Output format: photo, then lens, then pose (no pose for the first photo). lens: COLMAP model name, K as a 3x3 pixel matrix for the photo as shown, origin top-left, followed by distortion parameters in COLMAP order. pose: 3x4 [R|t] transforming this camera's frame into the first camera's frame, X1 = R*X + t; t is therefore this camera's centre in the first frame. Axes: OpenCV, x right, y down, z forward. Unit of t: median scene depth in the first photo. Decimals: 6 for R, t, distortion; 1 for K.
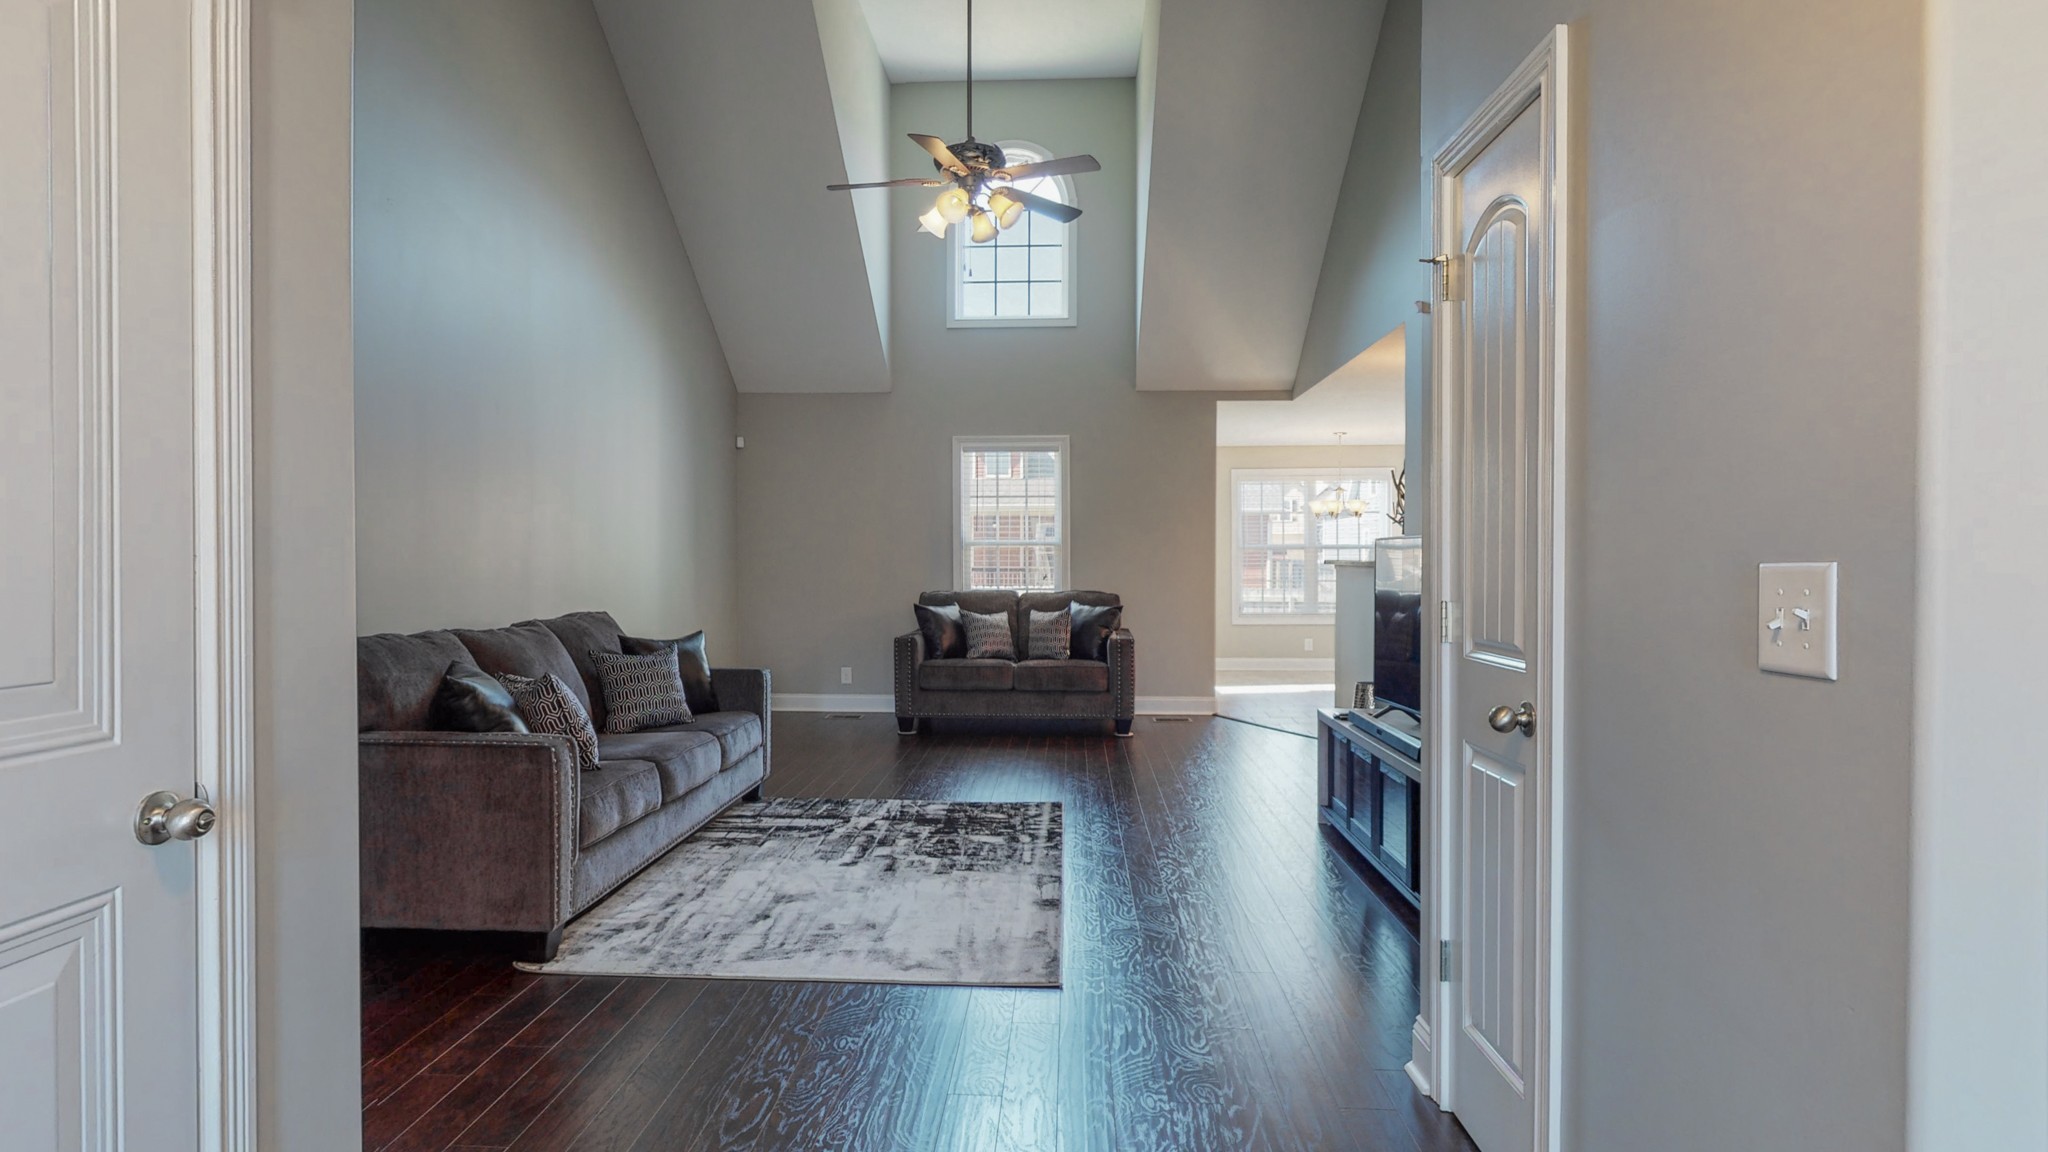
lens RADIAL K [[1090.5, 0, 1012.7], [0, 1090.5, 571.4], [0, 0, 1]] dist [-0.001358, 0.000495]
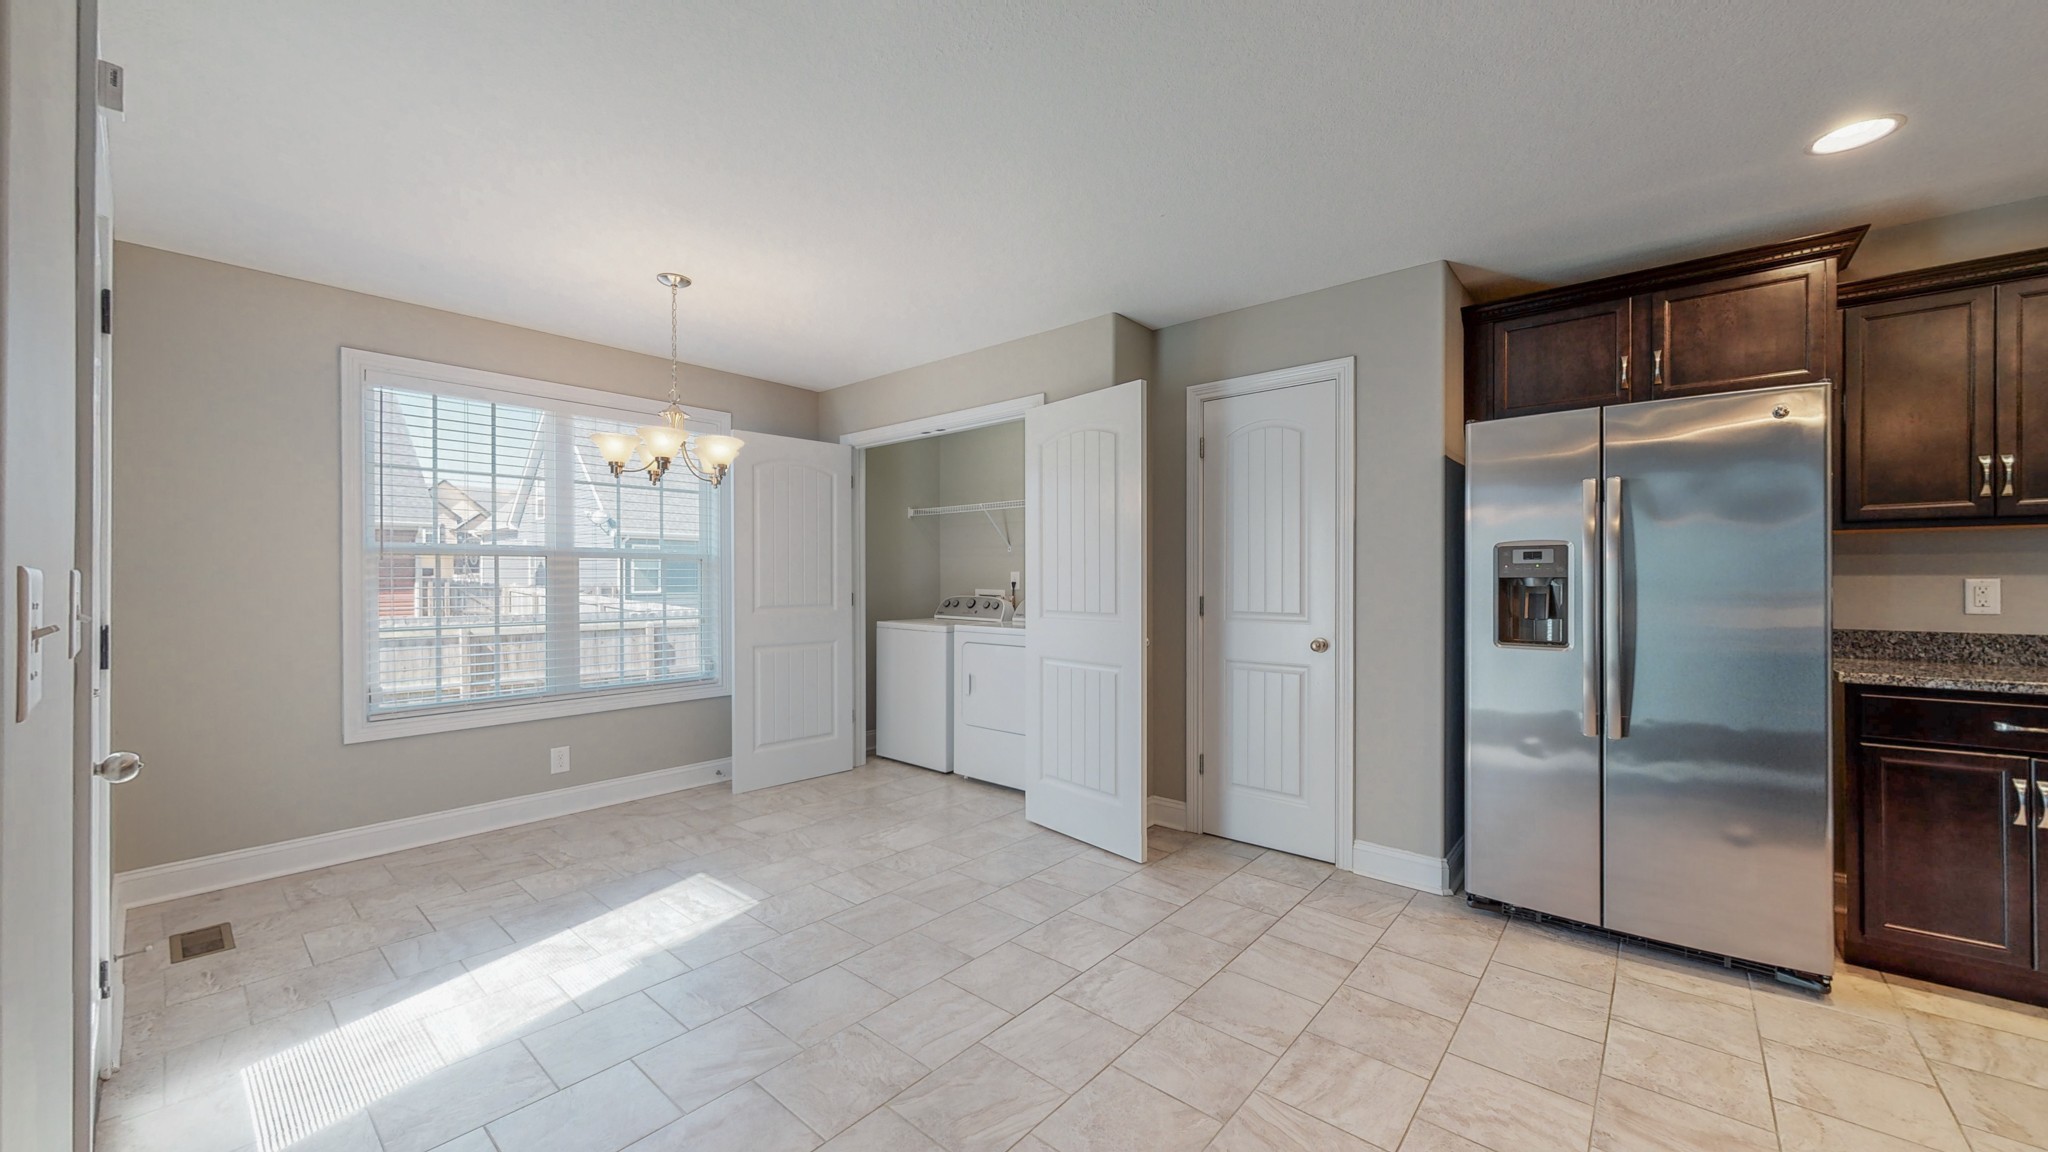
lens RADIAL K [[750.9, 0, 1022.5], [0, 750.9, 579.1], [0, 0, 1]] dist [-0.000094, -0.000039]
pose [[0.609382, 0.001407, 0.792876, 0.322982], [0.006794, 0.999952, -0.006995, -0.015188], [-0.792848, 0.009649, 0.609343, 1.530090]]
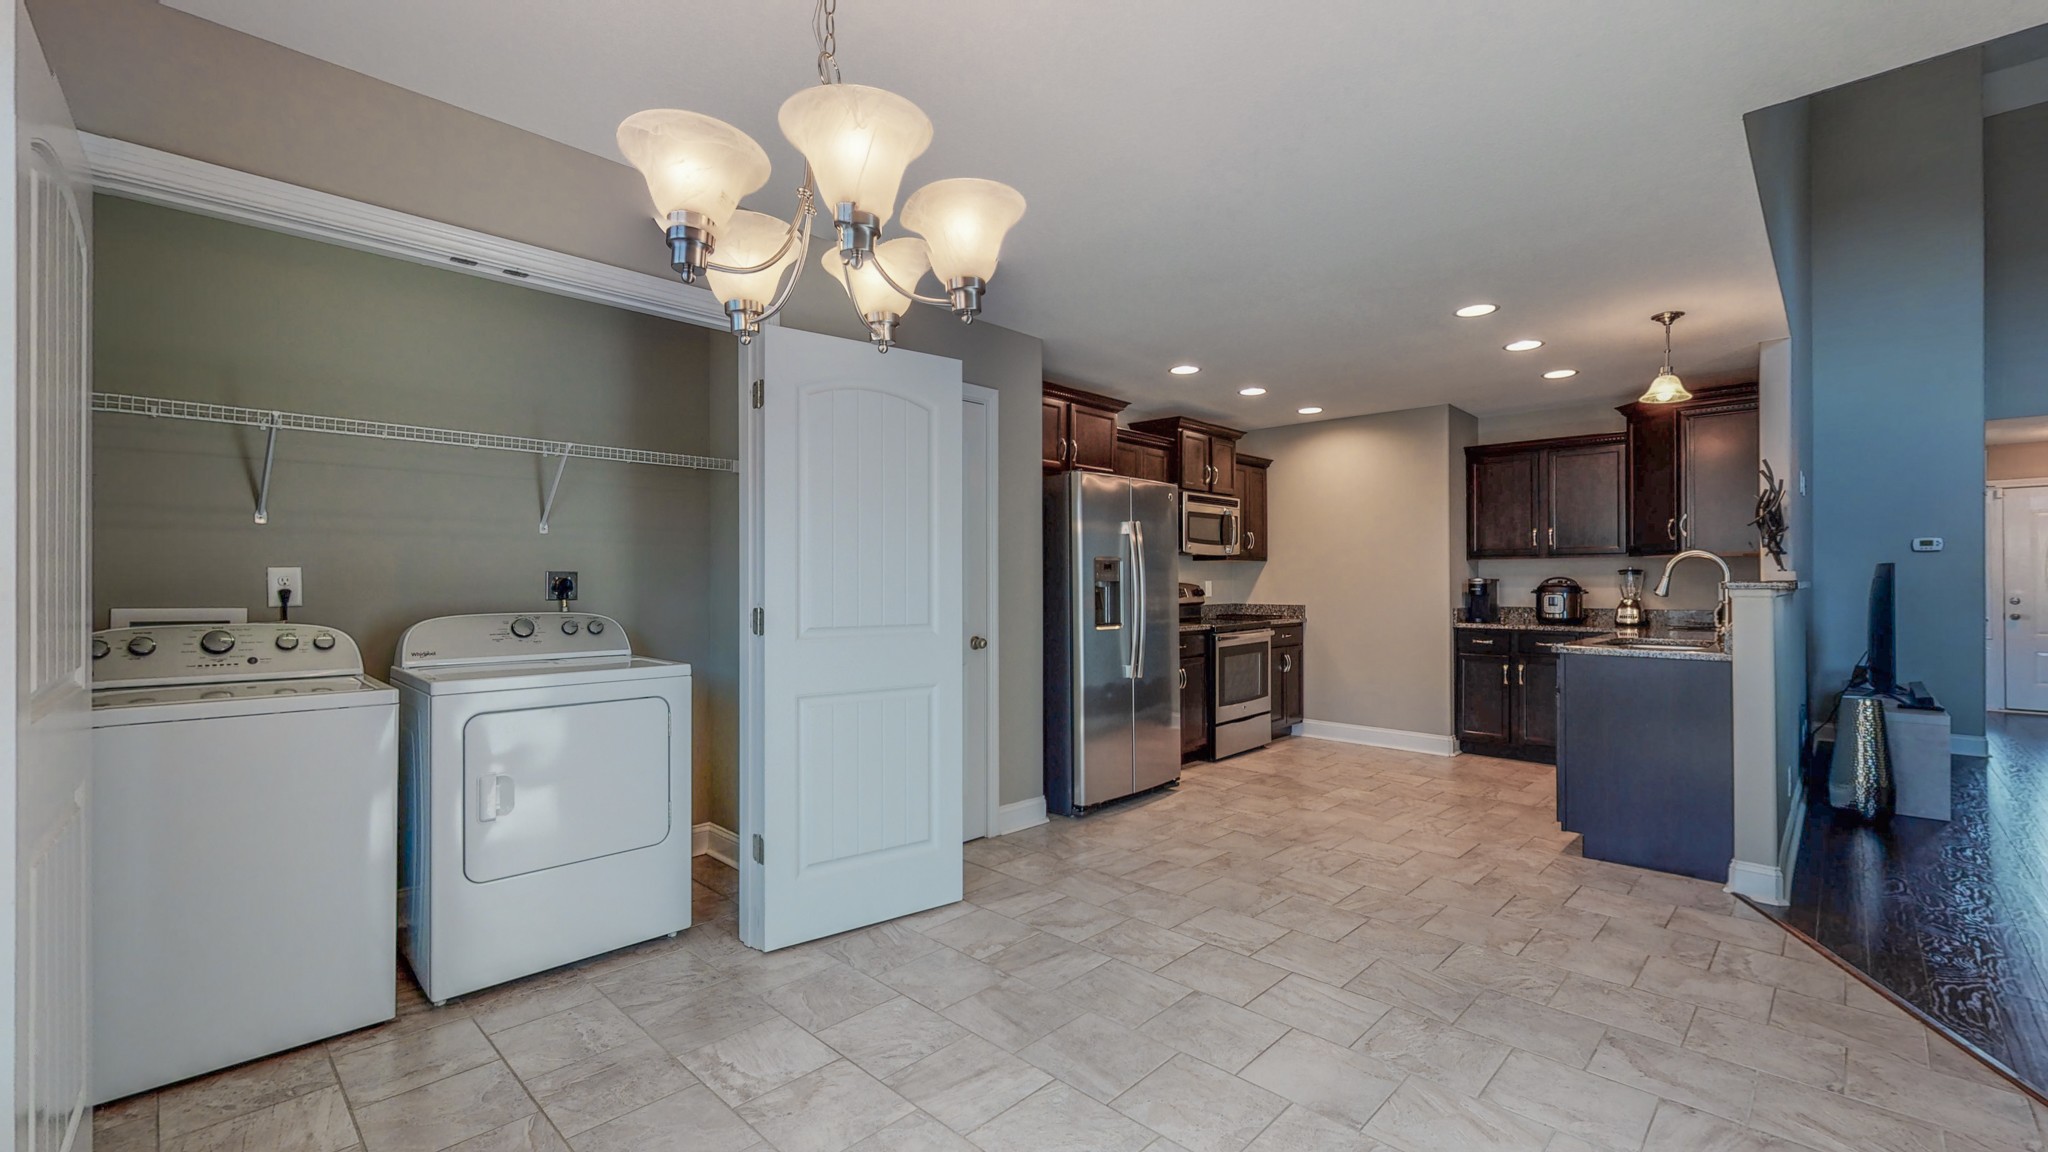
lens RADIAL K [[852.0, 0, 1027.0], [0, 852.0, 579.7], [0, 0, 1]] dist [0.001842, 0.000236]
pose [[-0.756895, 0.003357, 0.653528, 0.428765], [0.008302, 0.999956, 0.004479, -0.023917], [-0.653484, 0.008815, -0.756889, 2.297844]]
